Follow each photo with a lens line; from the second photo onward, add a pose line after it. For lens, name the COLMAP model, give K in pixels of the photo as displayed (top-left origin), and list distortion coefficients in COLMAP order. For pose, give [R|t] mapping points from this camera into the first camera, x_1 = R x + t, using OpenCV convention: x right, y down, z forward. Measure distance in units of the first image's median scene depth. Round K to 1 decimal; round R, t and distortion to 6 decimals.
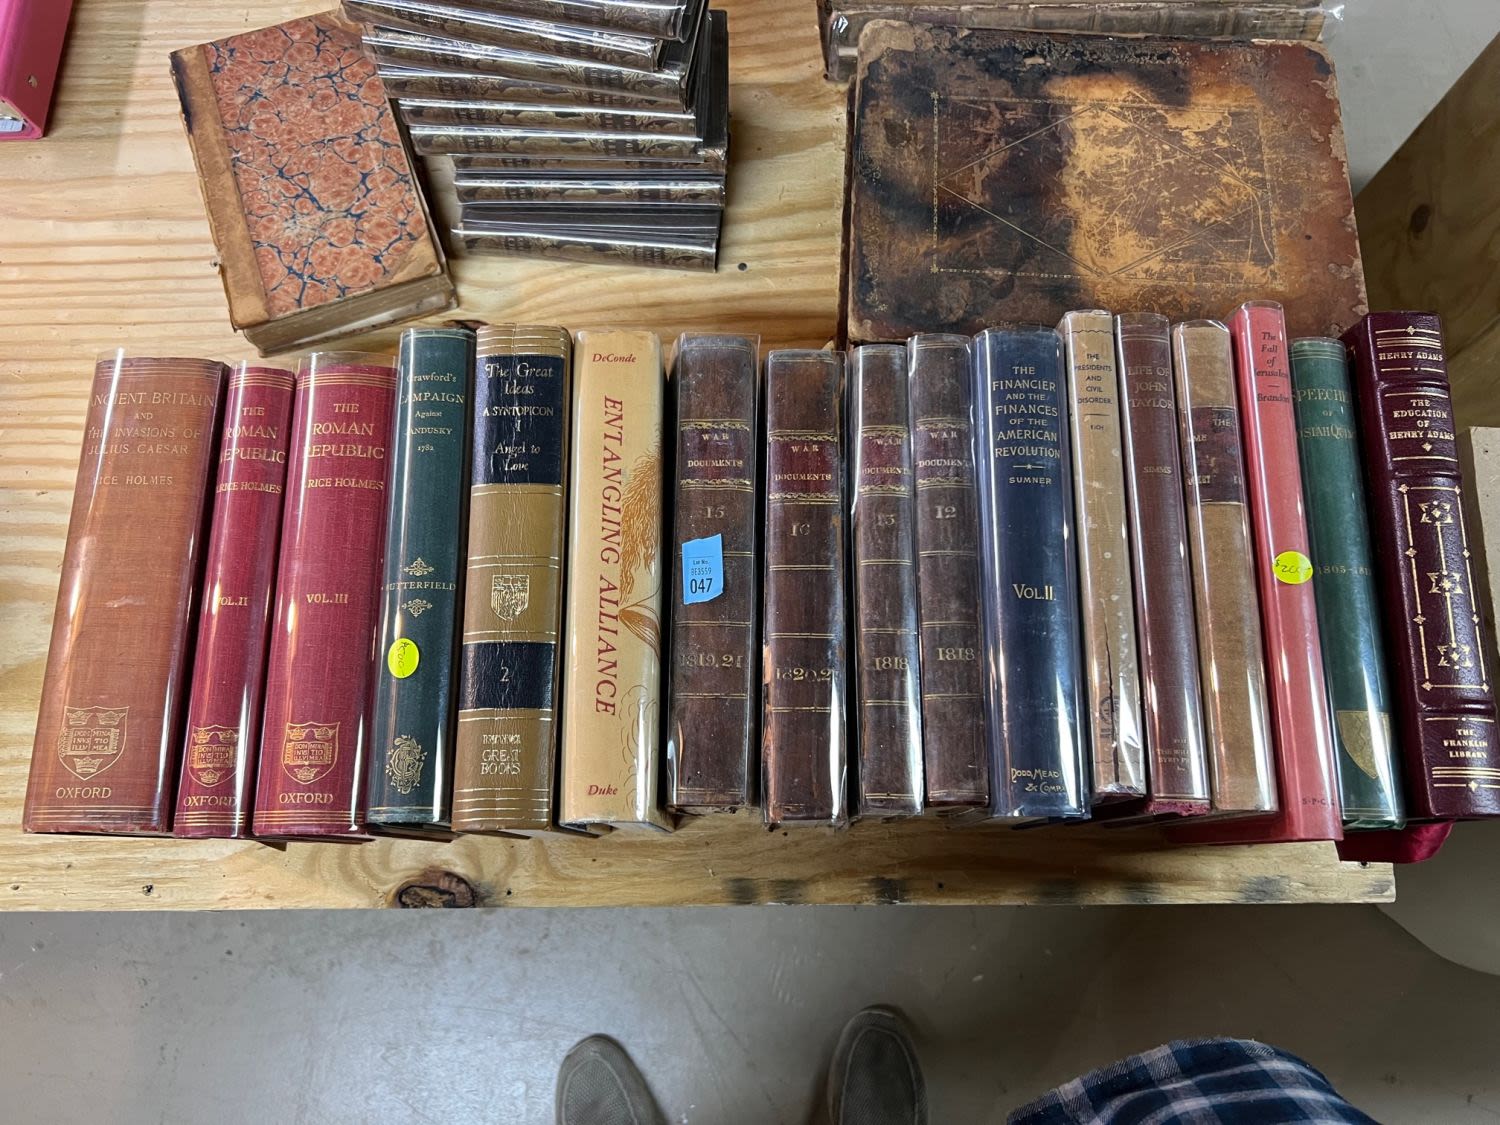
lens RADIAL K [[1162.2, 0, 737.9], [0, 1162.2, 567.6], [0, 0, 1]] dist [0.043381, -0.073487]
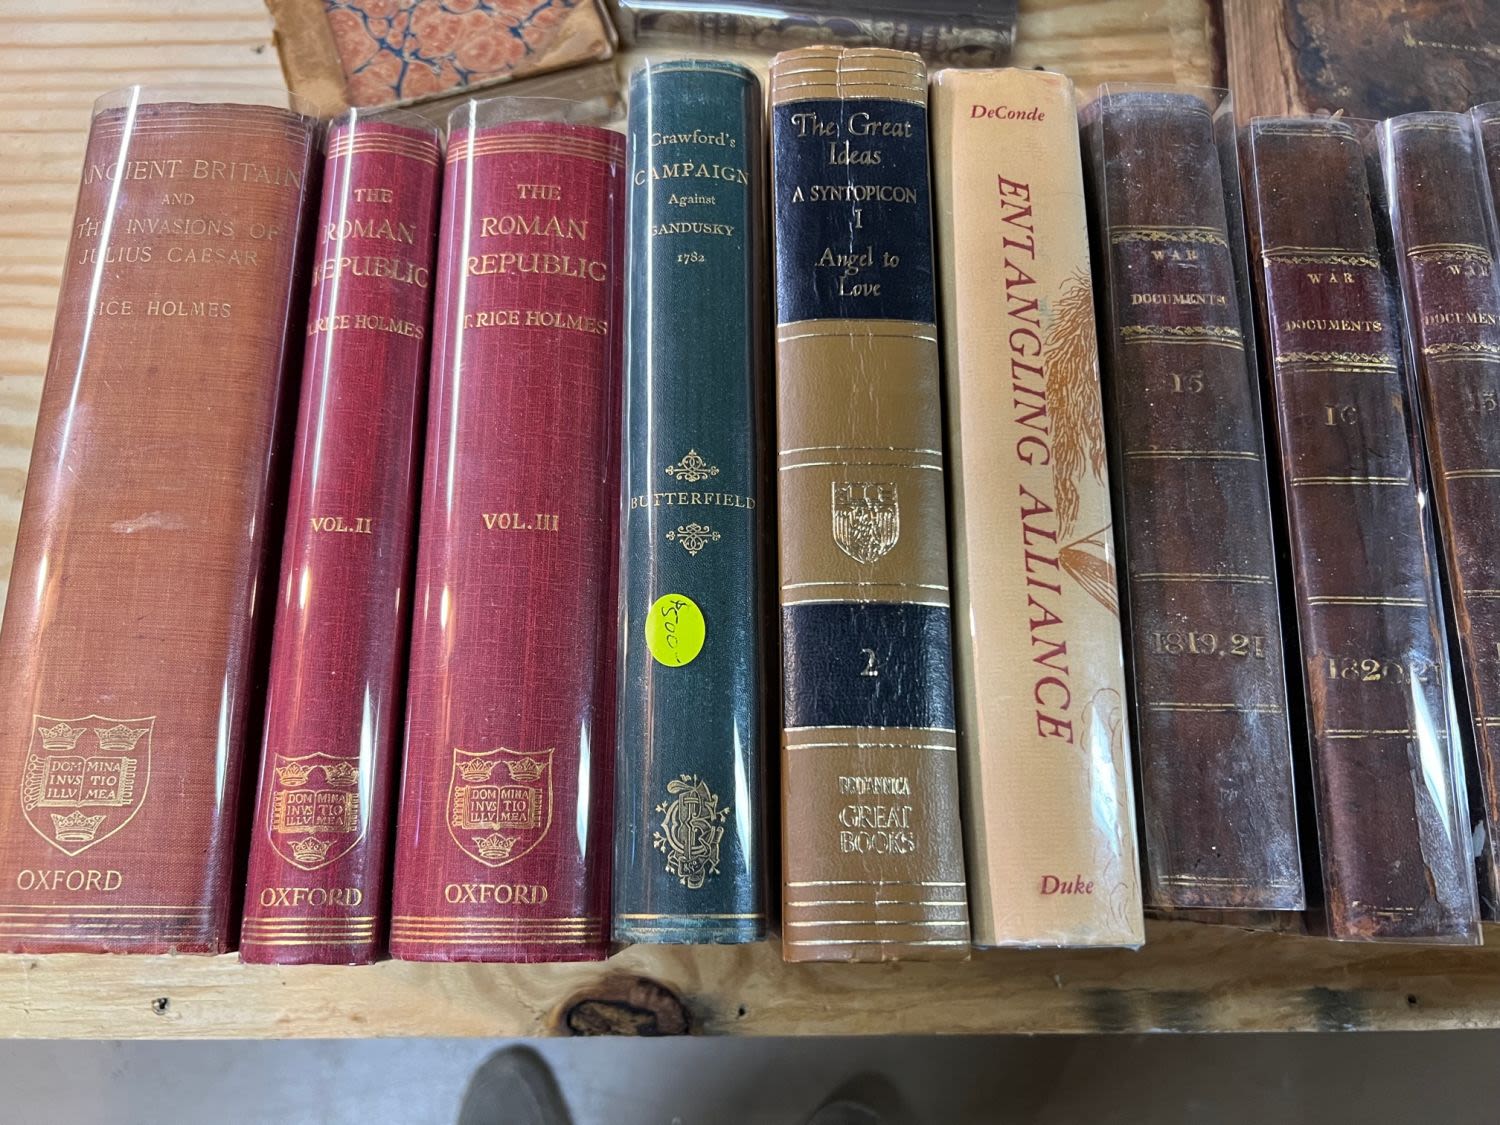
lens RADIAL K [[1162.2, 0, 737.1], [0, 1162.2, 571.3], [0, 0, 1]] dist [0.043381, -0.073487]
pose [[0.999502, 0.010993, 0.029571, -0.253888], [-0.011127, 0.999929, 0.004372, 0.044017], [-0.029521, -0.004699, 0.999553, 0.428812]]
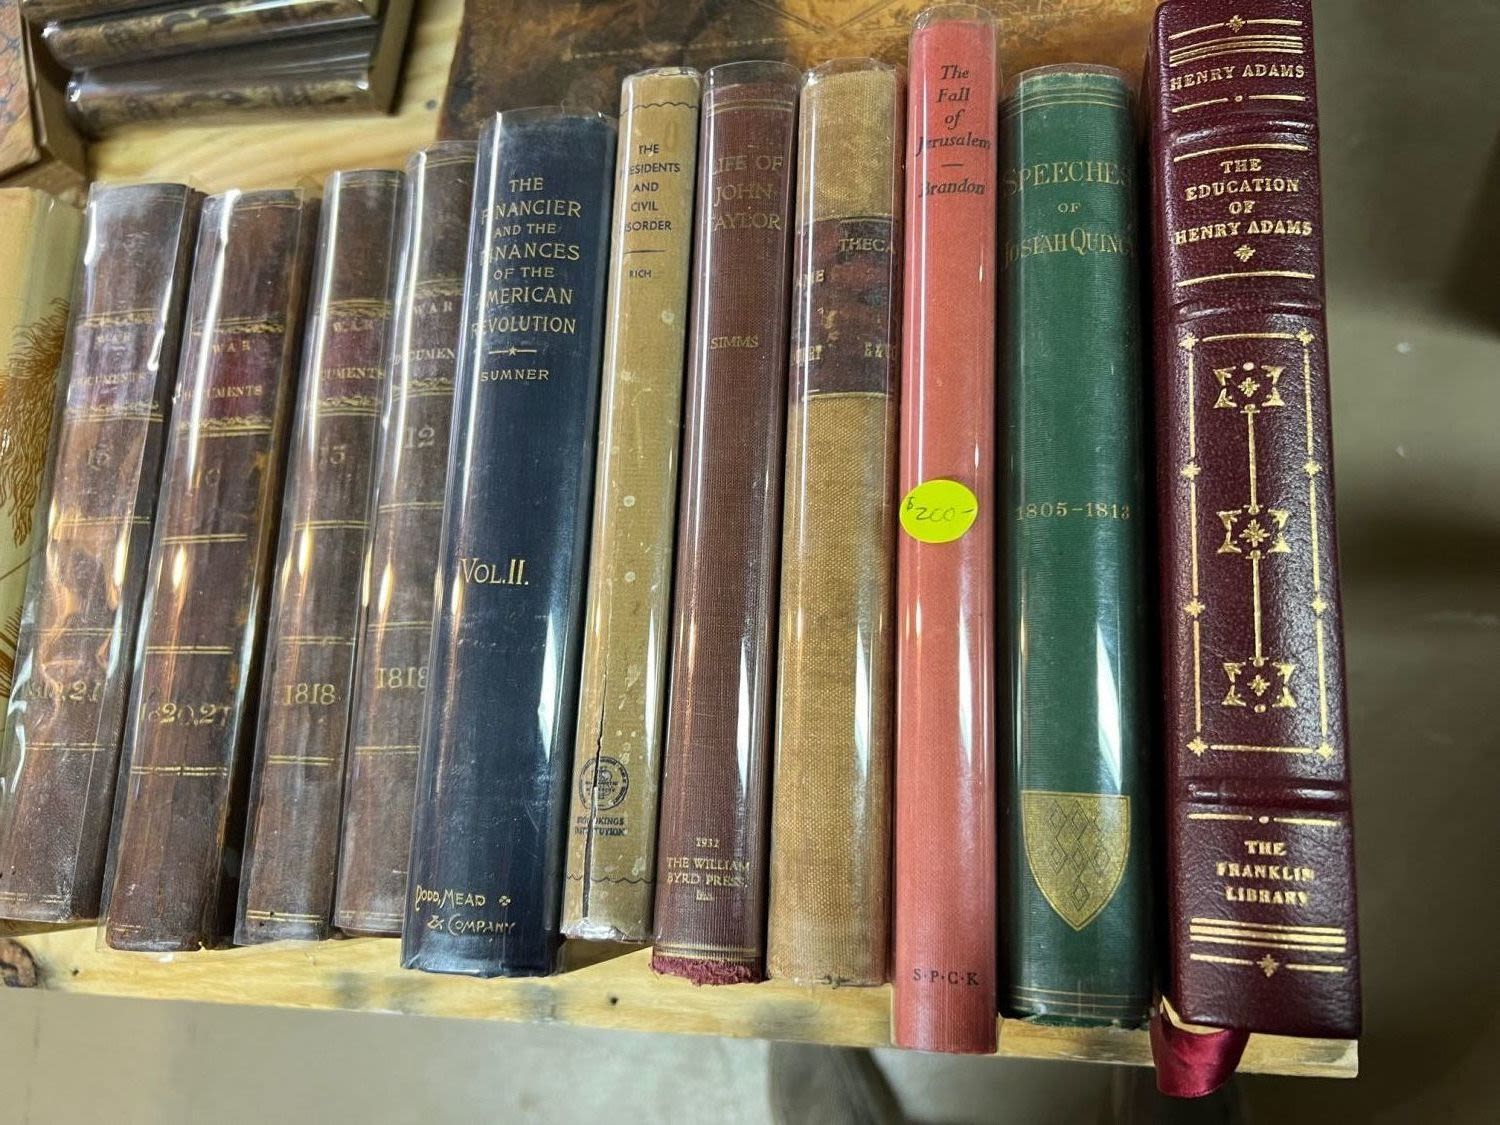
lens RADIAL K [[1162.2, 0, 758.8], [0, 1162.2, 565.2], [0, 0, 1]] dist [0.043381, -0.073487]
pose [[0.970016, -0.026879, -0.241552, 0.488049], [0.039892, 0.997995, 0.049143, -0.004412], [0.239747, -0.057305, 0.969143, 0.449935]]
